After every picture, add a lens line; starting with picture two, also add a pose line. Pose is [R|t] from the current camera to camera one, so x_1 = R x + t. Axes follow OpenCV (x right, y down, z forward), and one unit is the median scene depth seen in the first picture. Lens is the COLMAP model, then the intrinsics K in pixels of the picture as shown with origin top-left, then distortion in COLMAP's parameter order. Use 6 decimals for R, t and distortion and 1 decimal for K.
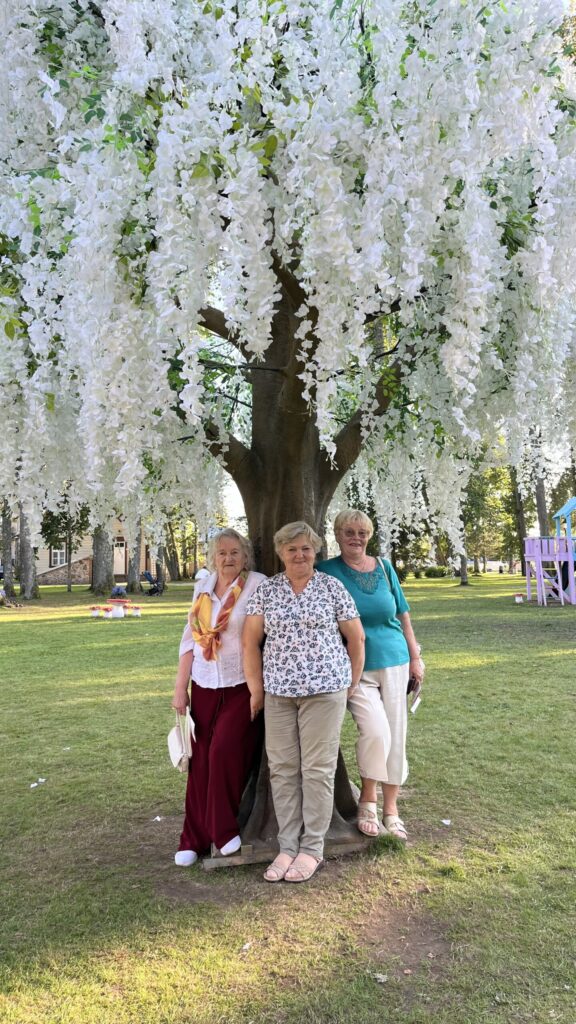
lens RADIAL K [[769.5, 0, 289.9], [0, 769.5, 509.8], [0, 0, 1]] dist [-0.003871, 0.019612]
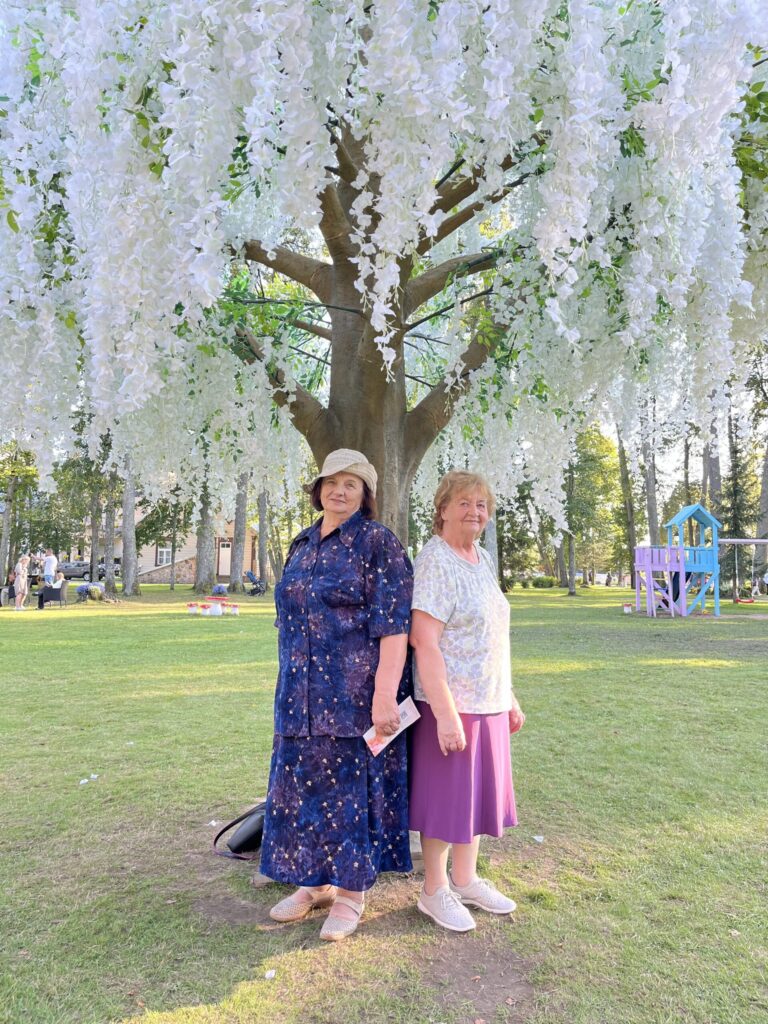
lens RADIAL K [[767.8, 0, 385.6], [0, 767.8, 510.9], [0, 0, 1]] dist [0.022880, -0.036504]
pose [[0.999451, 0.027713, -0.018181, 0.039823], [-0.027860, 0.999580, -0.007922, 0.051570], [0.017954, 0.008425, 0.999803, 0.135074]]
